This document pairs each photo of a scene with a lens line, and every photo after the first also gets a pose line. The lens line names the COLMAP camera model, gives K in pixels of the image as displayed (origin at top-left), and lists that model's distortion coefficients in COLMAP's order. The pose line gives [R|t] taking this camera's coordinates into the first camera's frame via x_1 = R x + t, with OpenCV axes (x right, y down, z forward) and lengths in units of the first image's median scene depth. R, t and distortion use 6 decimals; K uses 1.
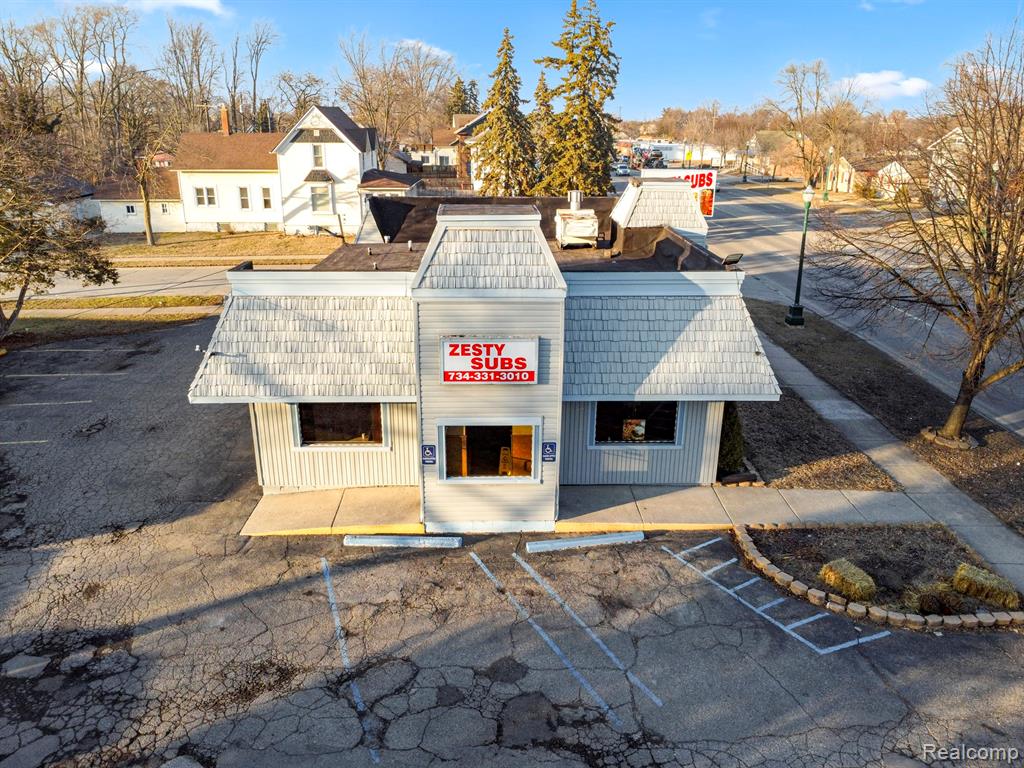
lens RADIAL K [[741.6, 0, 512.0], [0, 741.6, 384.0], [0, 0, 1]] dist [-0.027137, -0.003608]
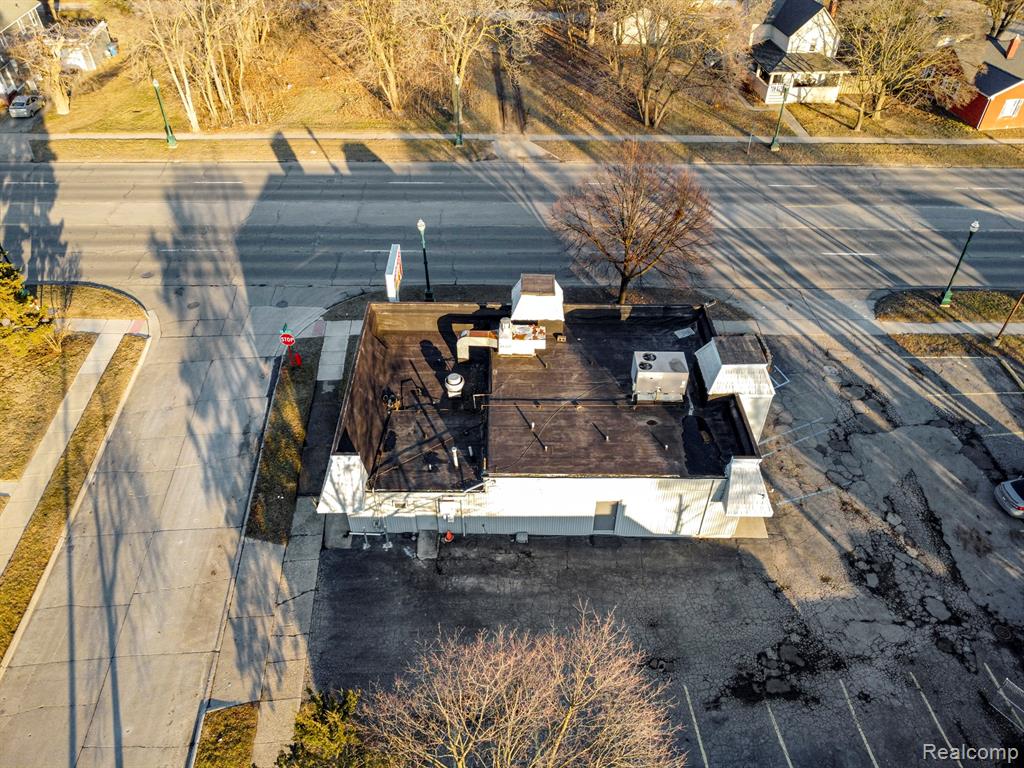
lens RADIAL K [[741.6, 0, 512.0], [0, 741.6, 384.0], [0, 0, 1]] dist [-0.027137, -0.003608]
pose [[0.023949, -0.659197, 0.751589, -1.689266], [0.328693, 0.715199, 0.616807, -1.664358], [-0.944133, 0.232270, 0.233802, 1.093536]]
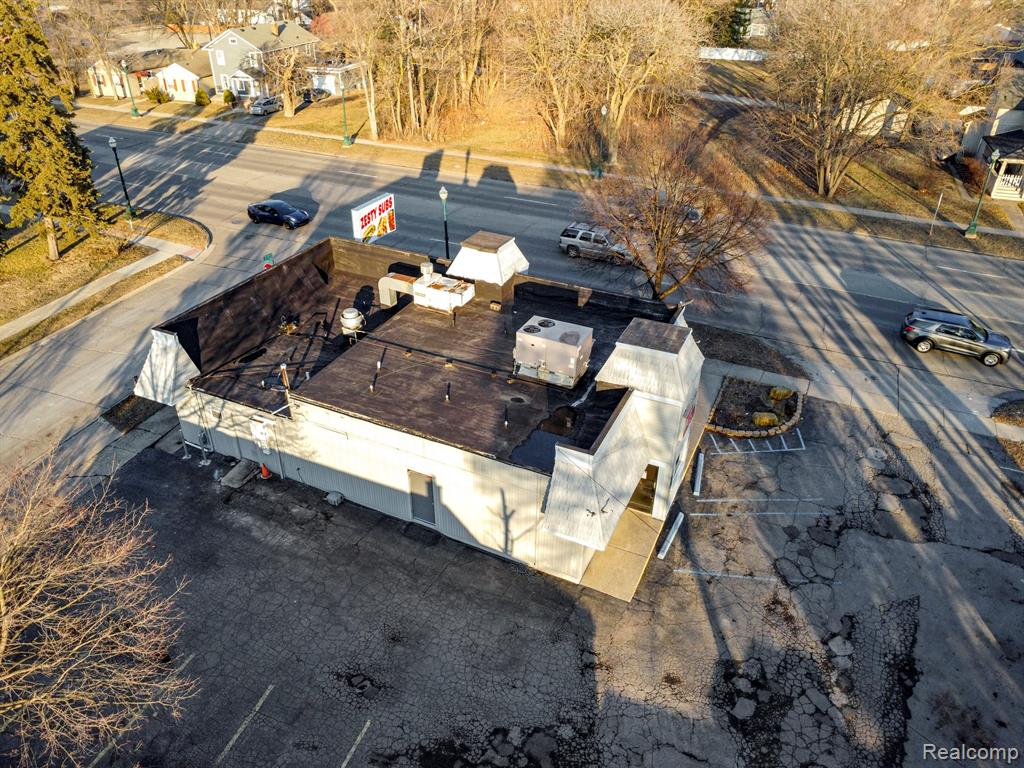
lens RADIAL K [[741.6, 0, 512.0], [0, 741.6, 384.0], [0, 0, 1]] dist [-0.027137, -0.003608]
pose [[0.448438, -0.468459, 0.761215, -1.391315], [0.290784, 0.881783, 0.371354, -0.796259], [-0.845191, 0.054820, 0.531646, 0.387351]]
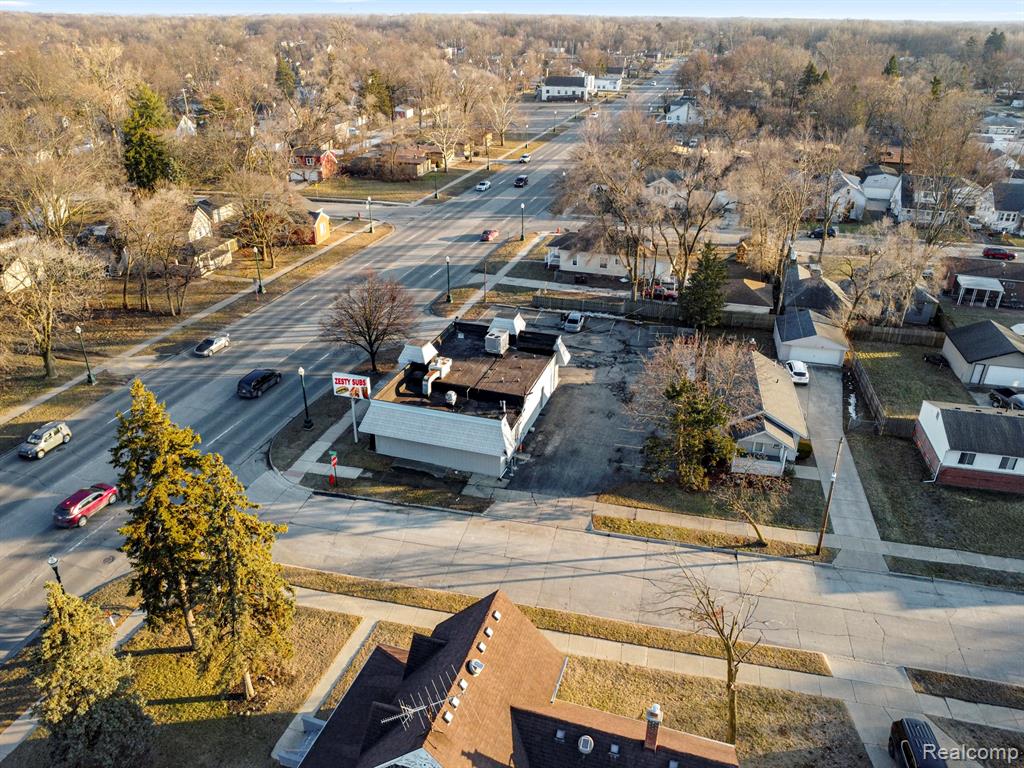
lens RADIAL K [[741.6, 0, 512.0], [0, 741.6, 384.0], [0, 0, 1]] dist [-0.027137, -0.003608]
pose [[-0.945523, -0.162917, 0.281860, -1.405461], [0.089724, 0.701845, 0.706656, -3.121374], [-0.312948, 0.693449, -0.648993, 4.169960]]
